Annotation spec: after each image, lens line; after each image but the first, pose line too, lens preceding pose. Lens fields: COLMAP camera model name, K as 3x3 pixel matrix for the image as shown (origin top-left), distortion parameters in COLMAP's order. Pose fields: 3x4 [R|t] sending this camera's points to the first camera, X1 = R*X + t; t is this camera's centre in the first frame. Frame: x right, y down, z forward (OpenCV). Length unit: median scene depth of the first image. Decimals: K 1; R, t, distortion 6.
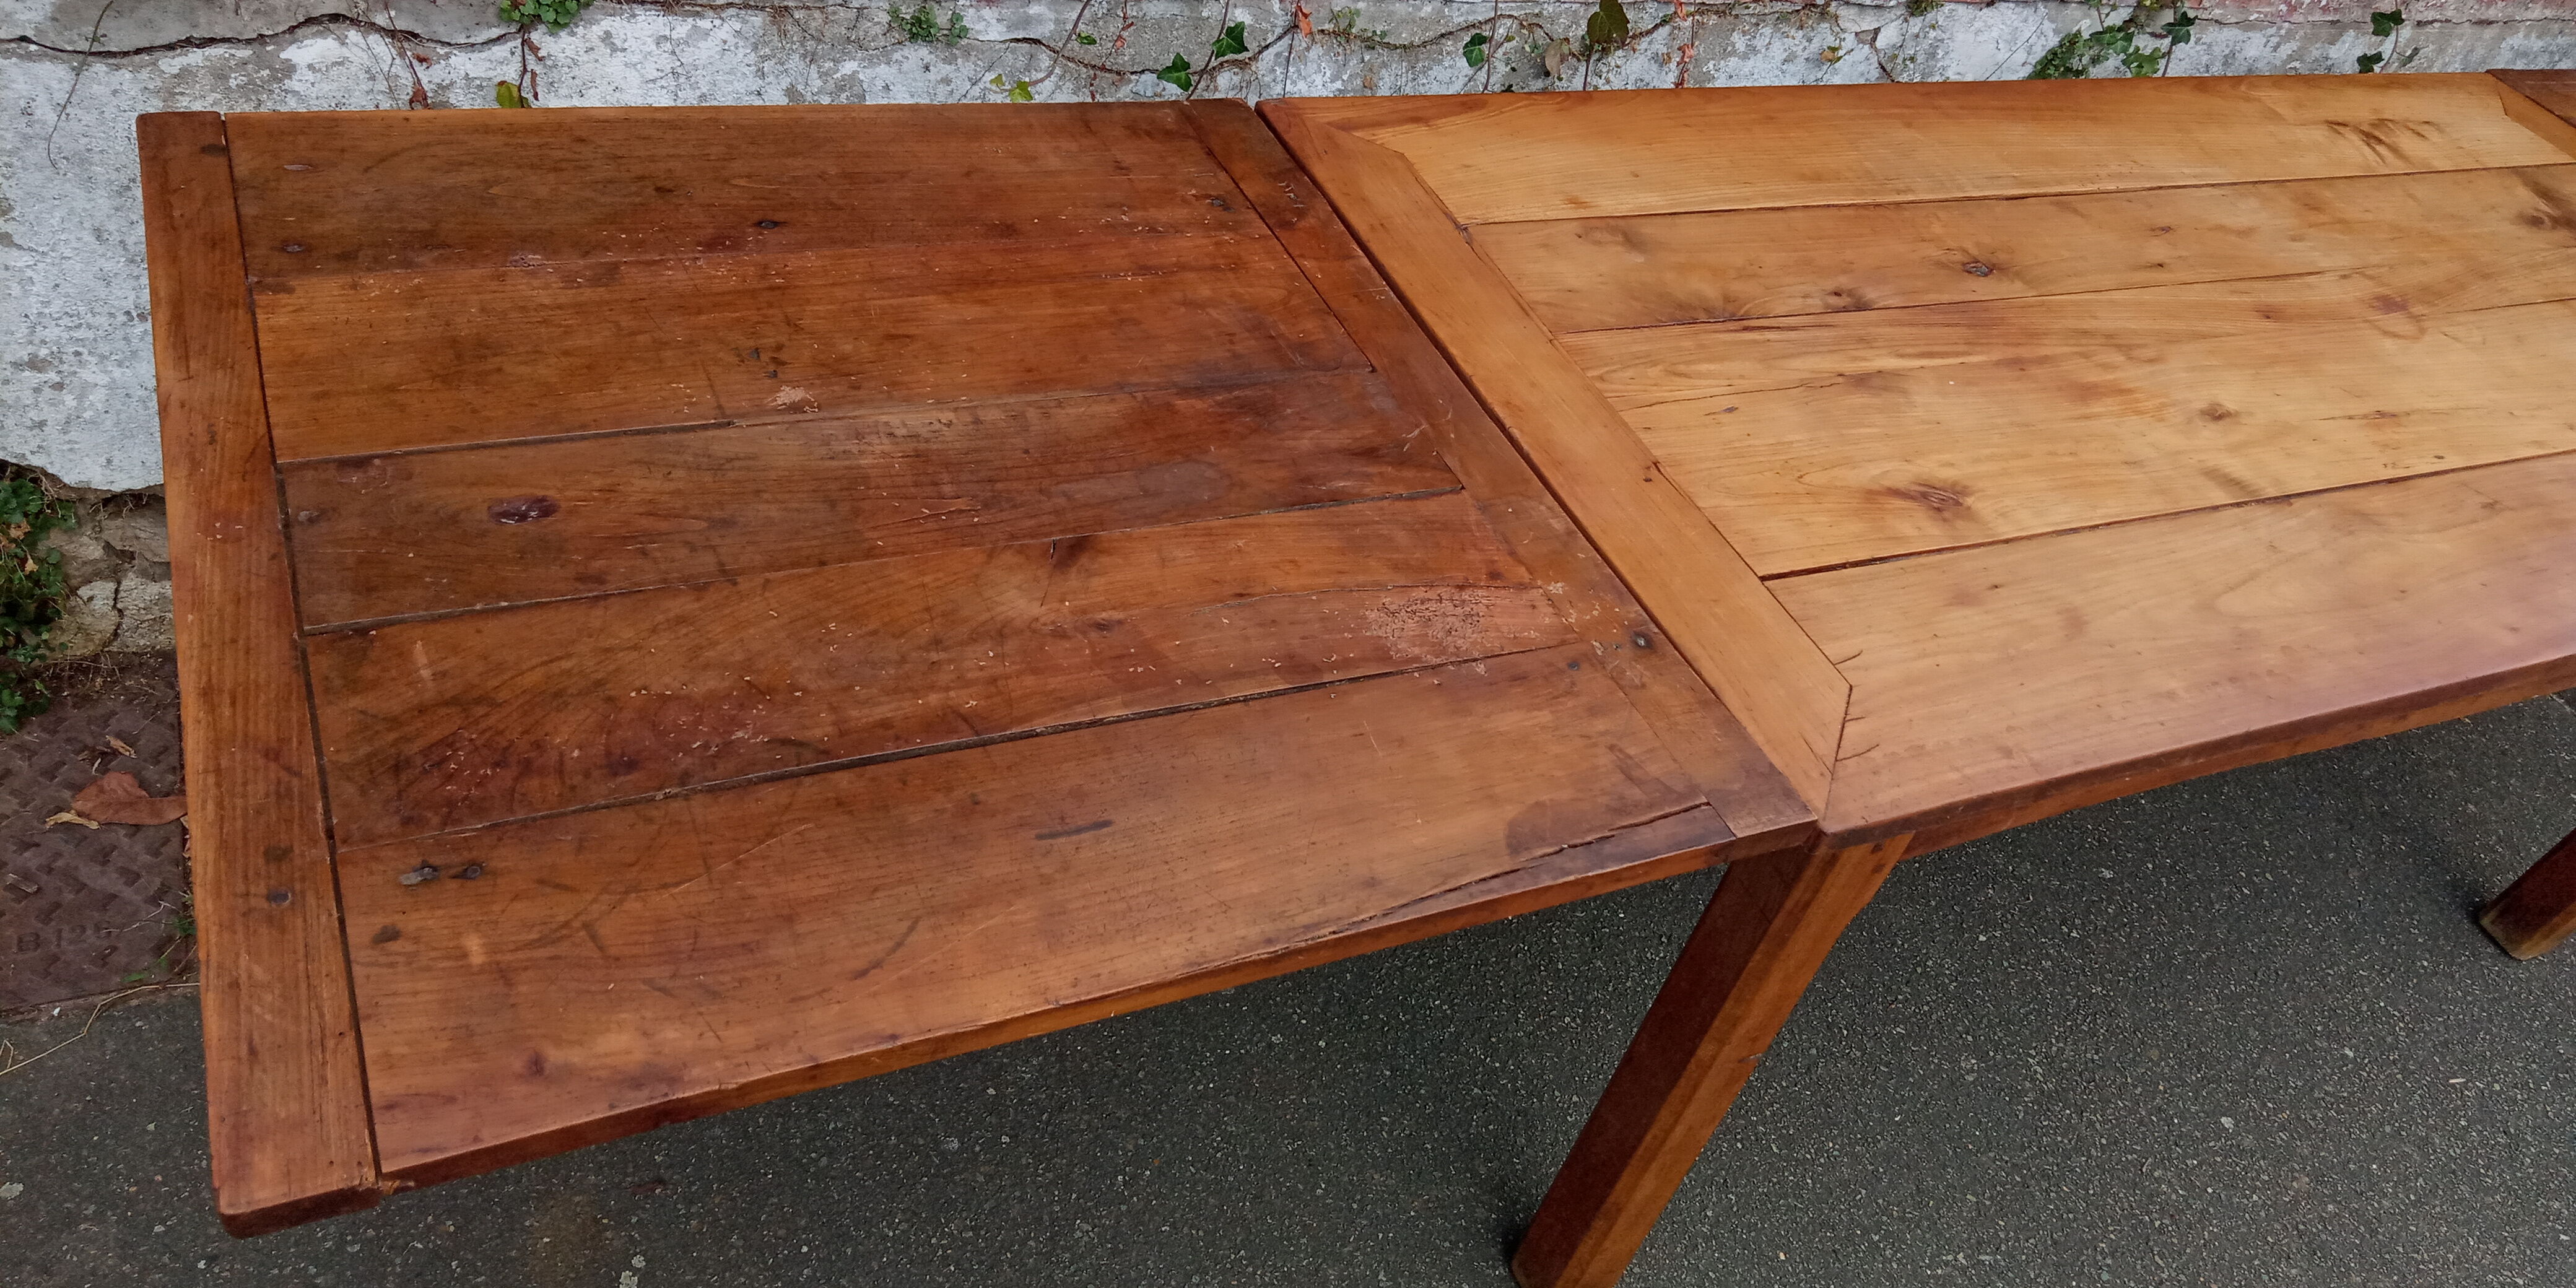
lens RADIAL K [[1899.3, 0, 1297.8], [0, 1899.3, 634.6], [0, 0, 1]] dist [0.019161, -0.004996]
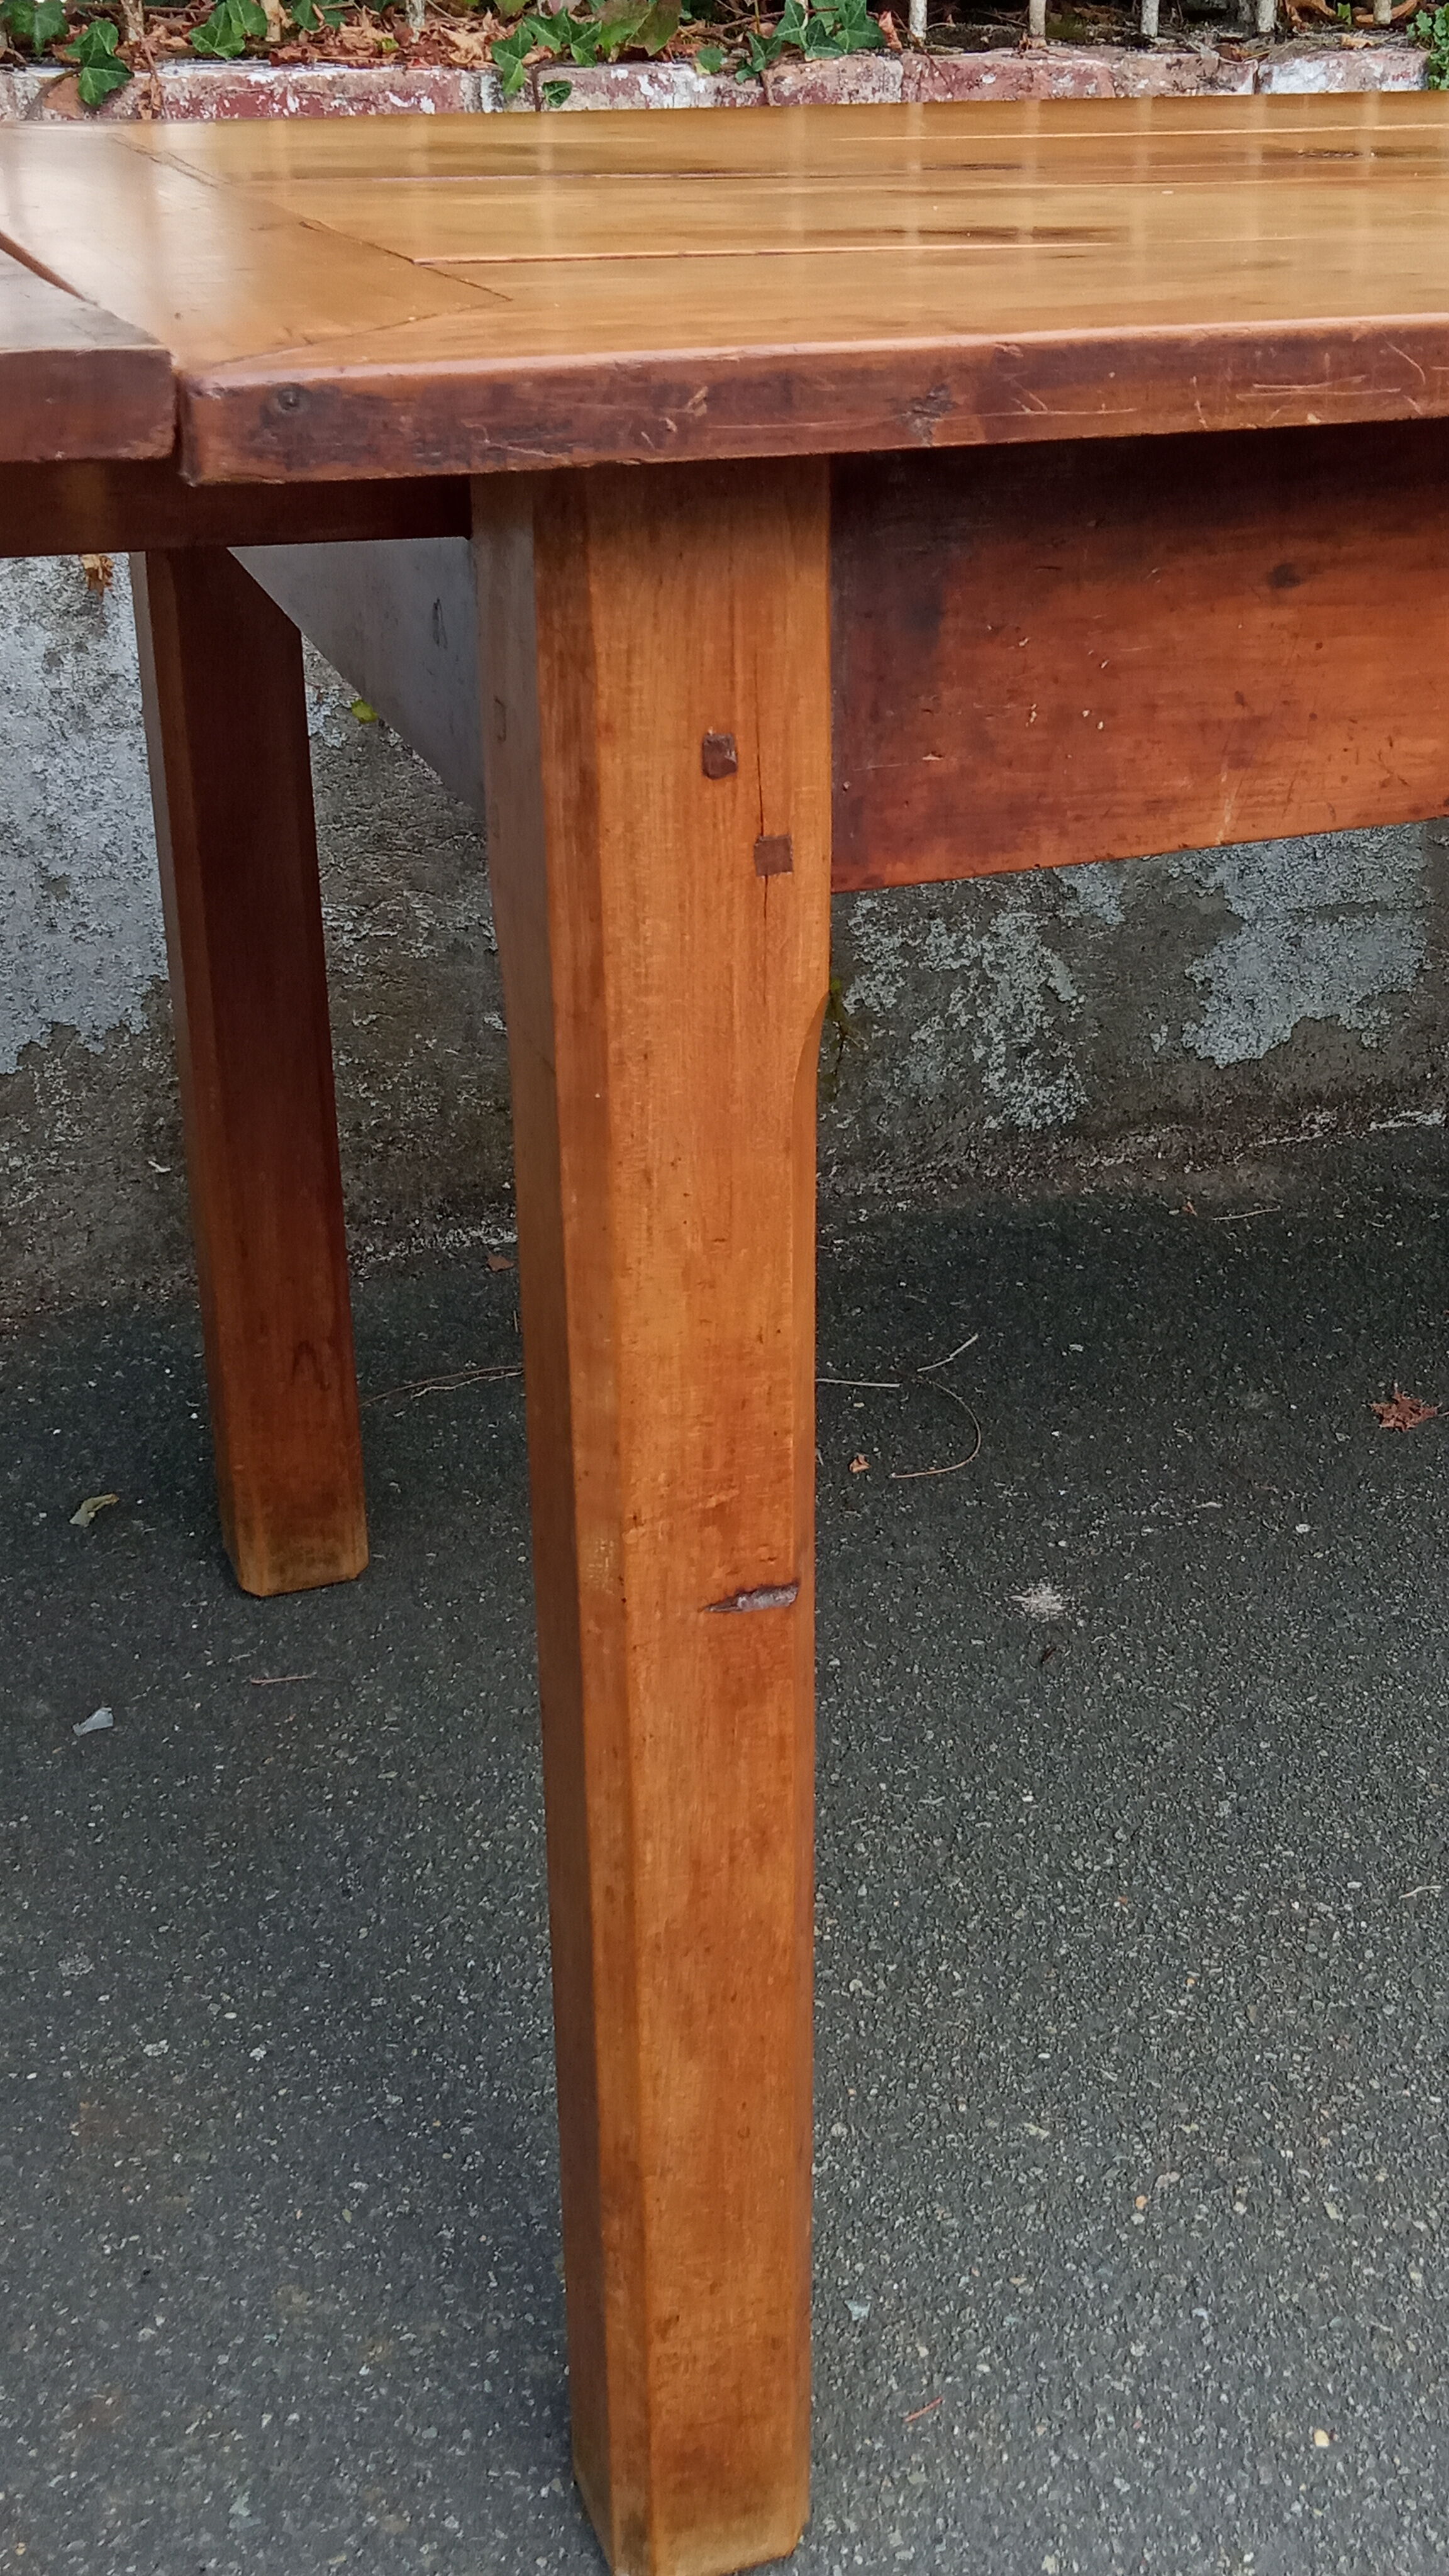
lens RADIAL K [[2825.6, 0, 741.8], [0, 2825.6, 1303.4], [0, 0, 1]] dist [0.090693, -0.234529]
pose [[0.973785, -0.152265, -0.168992, 0.372035], [0.095473, 0.947898, -0.303930, 0.369910], [0.206465, 0.279829, 0.937586, 0.485218]]
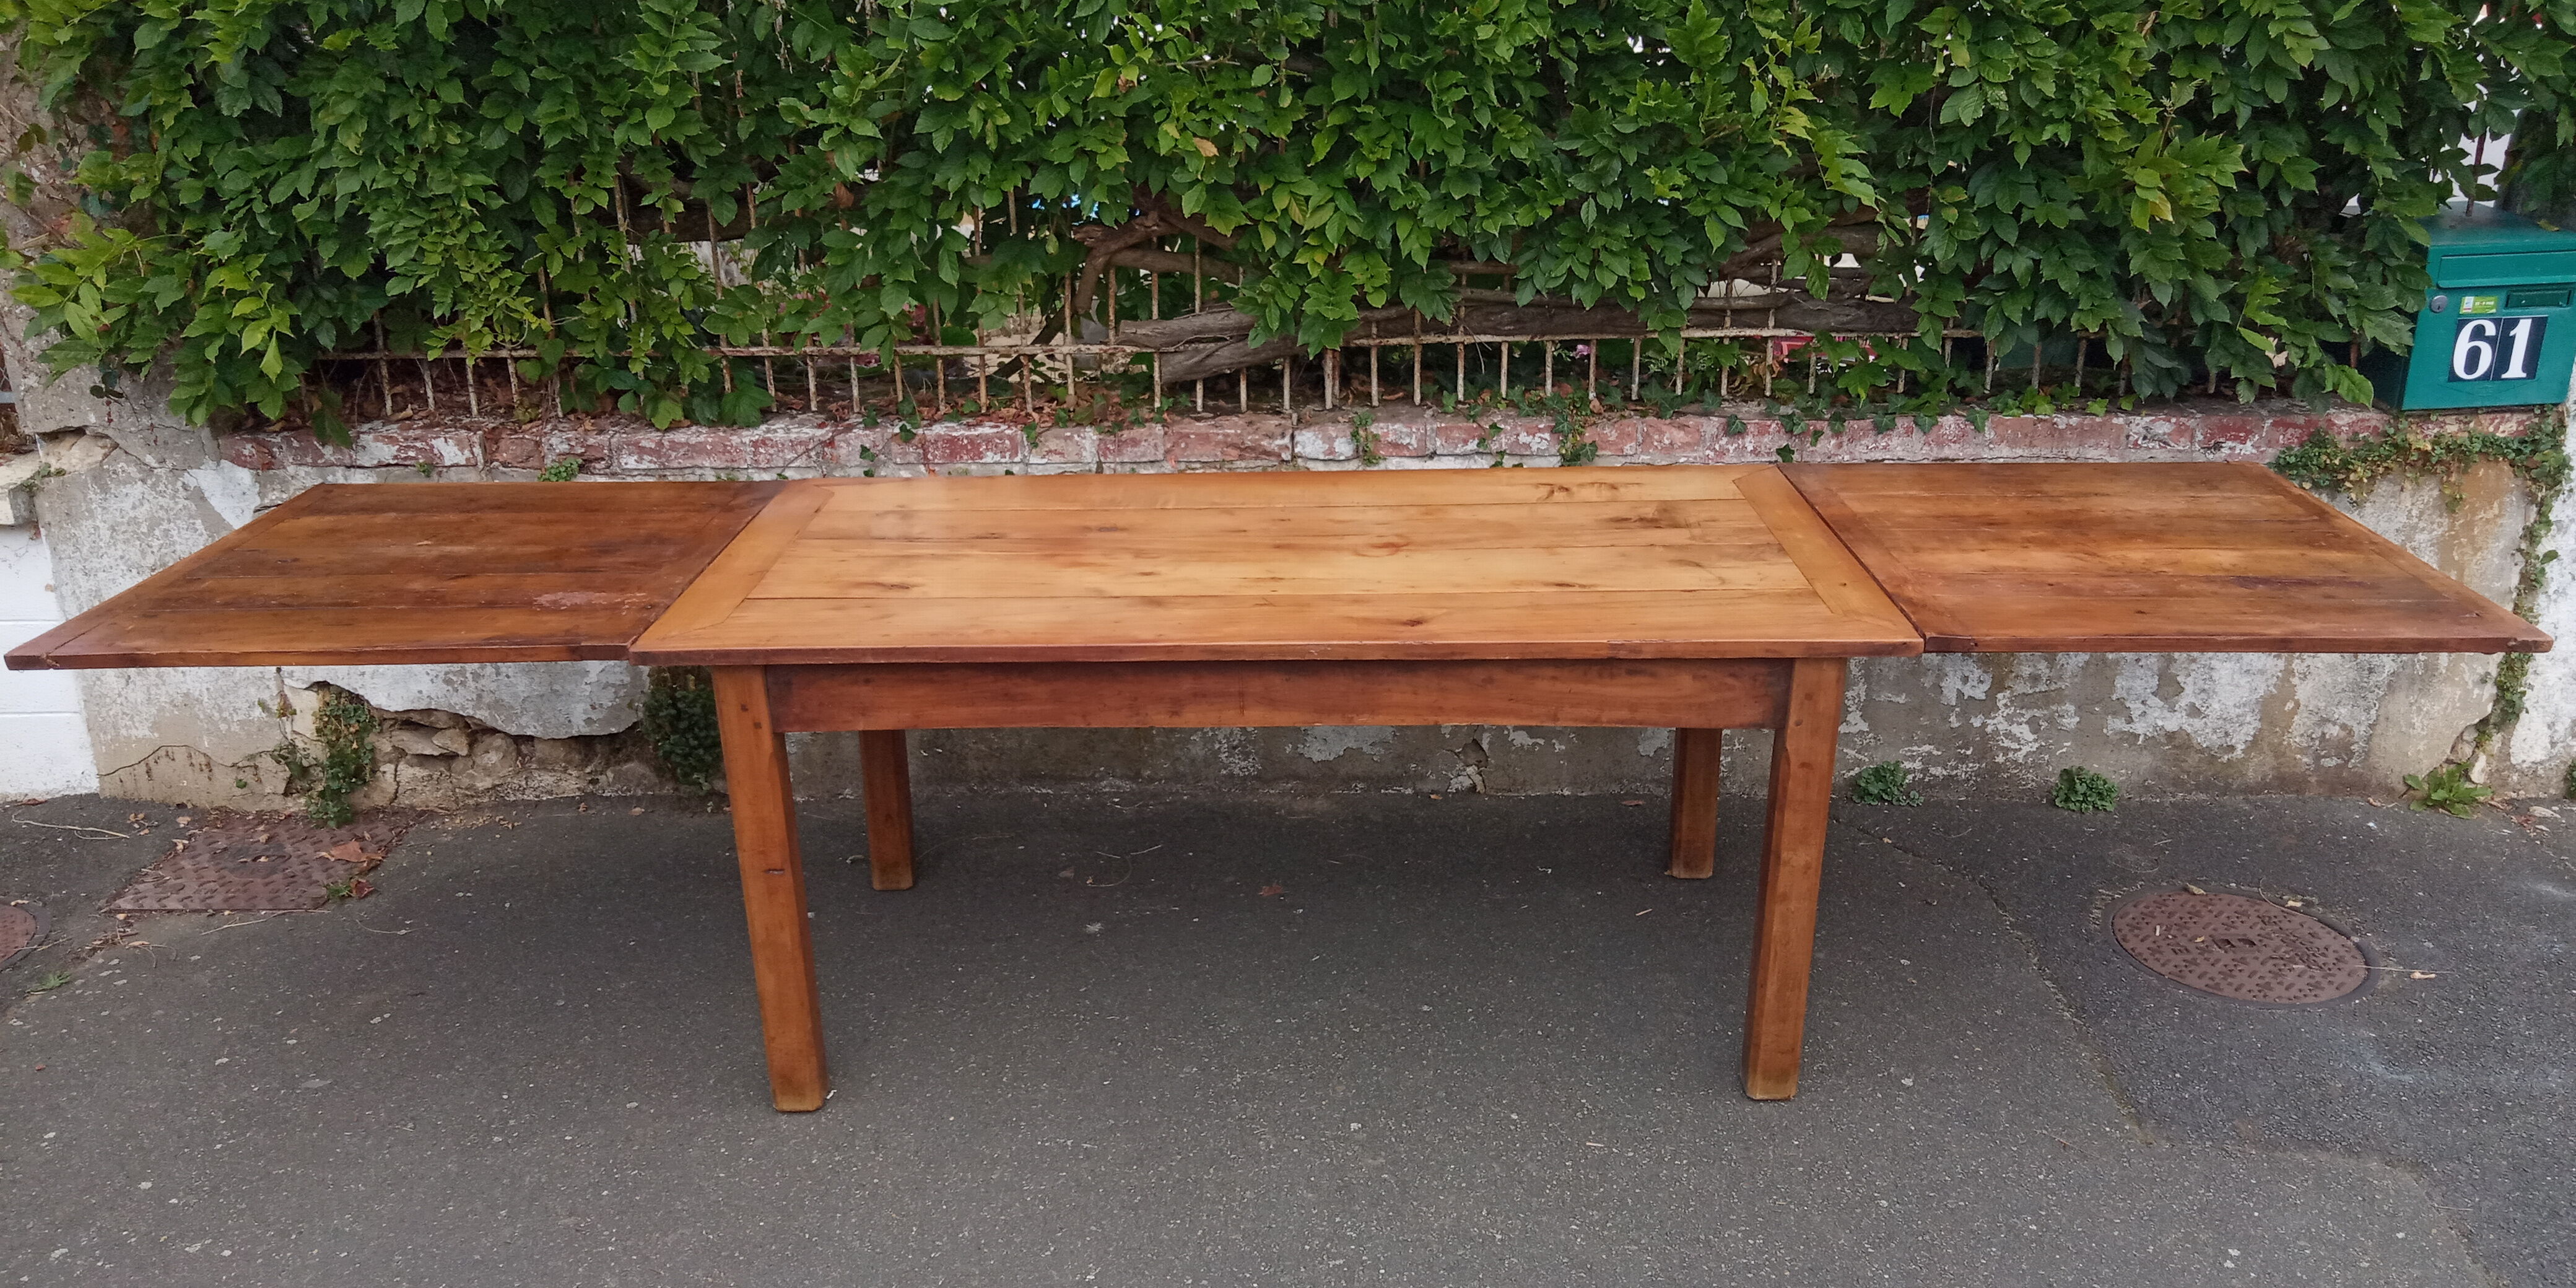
lens RADIAL K [[1891.5, 0, 1298.8], [0, 1891.5, 634.6], [0, 0, 1]] dist [0.066385, -0.131901]
pose [[0.882103, -0.070403, -0.465765, 1.720038], [-0.131594, 0.912572, -0.387164, 0.723585], [0.452302, 0.402811, 0.795718, -0.375023]]
